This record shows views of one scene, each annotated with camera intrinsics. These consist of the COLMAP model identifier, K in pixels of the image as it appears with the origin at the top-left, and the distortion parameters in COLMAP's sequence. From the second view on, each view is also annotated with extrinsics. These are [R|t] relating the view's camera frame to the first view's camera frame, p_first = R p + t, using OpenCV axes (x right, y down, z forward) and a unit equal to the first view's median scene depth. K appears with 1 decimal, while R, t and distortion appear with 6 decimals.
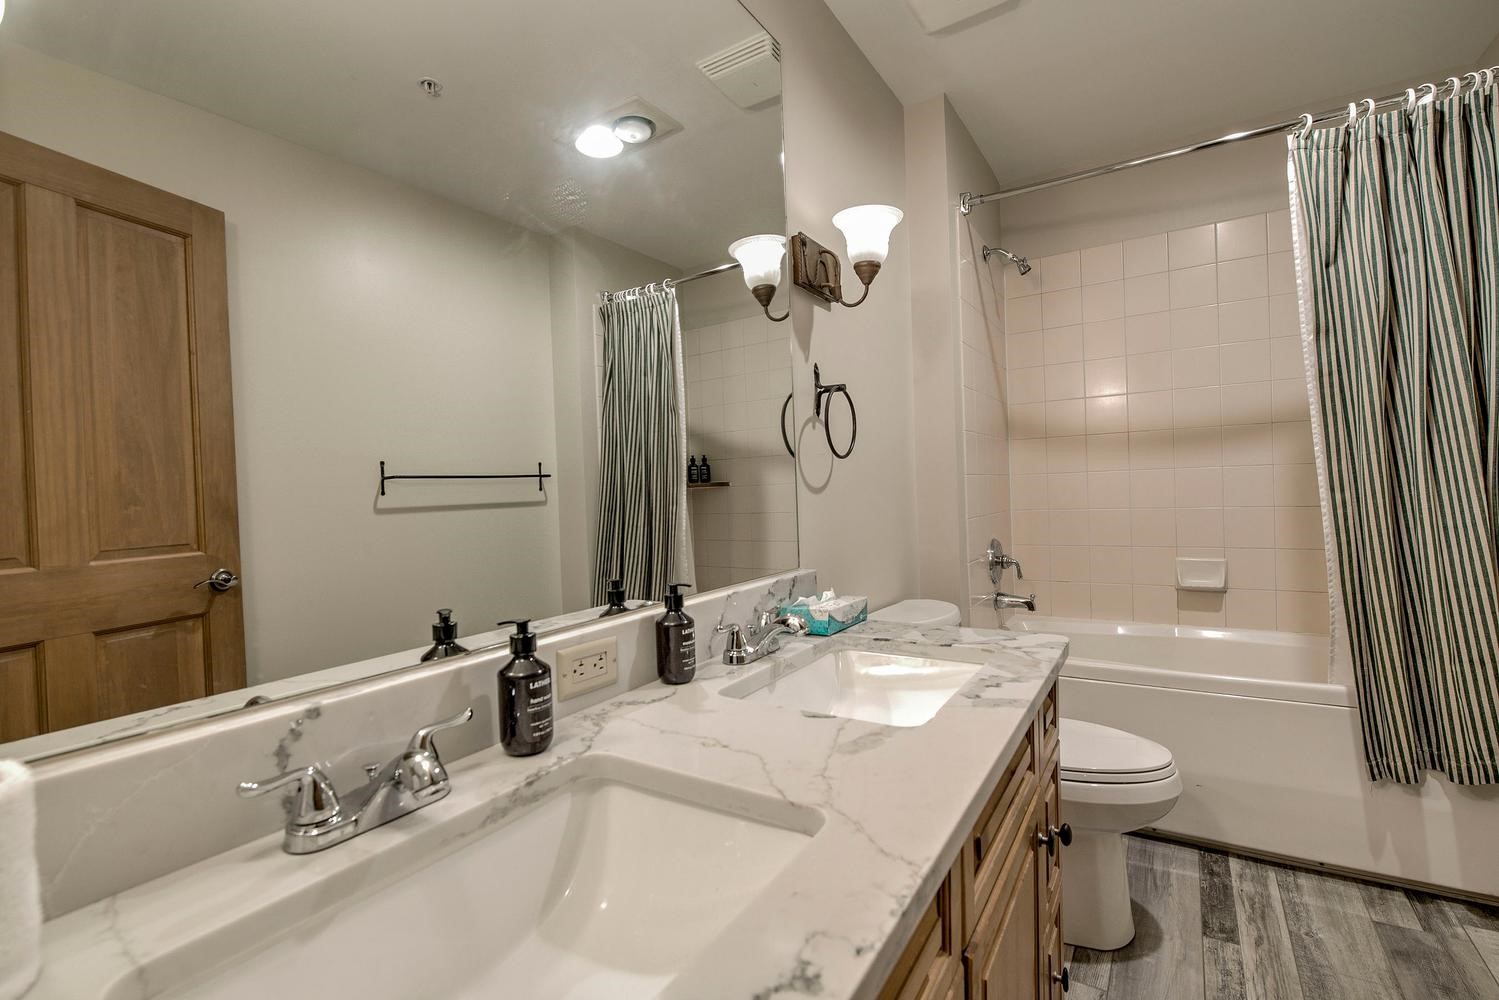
lens RADIAL K [[634.5, 0, 745.0], [0, 634.5, 497.5], [0, 0, 1]] dist [-0.002504, -0.005462]
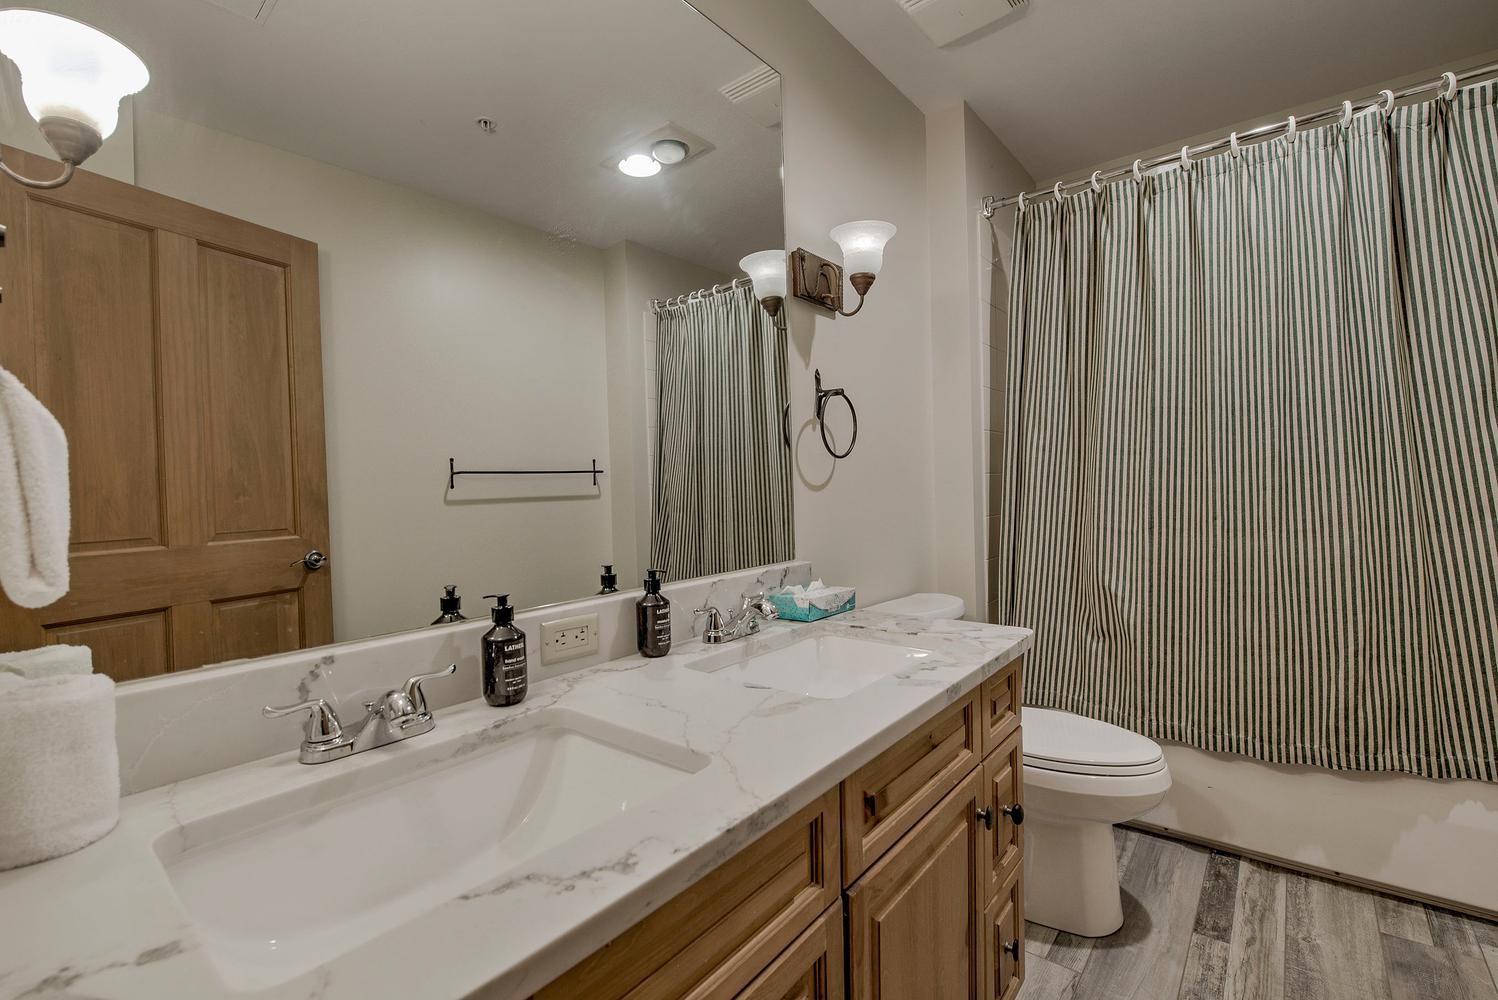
lens RADIAL K [[627.6, 0, 753.3], [0, 627.6, 497.8], [0, 0, 1]] dist [-0.002258, -0.006067]
pose [[0.993409, 0.010312, -0.114156, 0.135518], [-0.009282, 0.999911, 0.009549, -0.004015], [0.114244, -0.008426, 0.993417, -0.069698]]
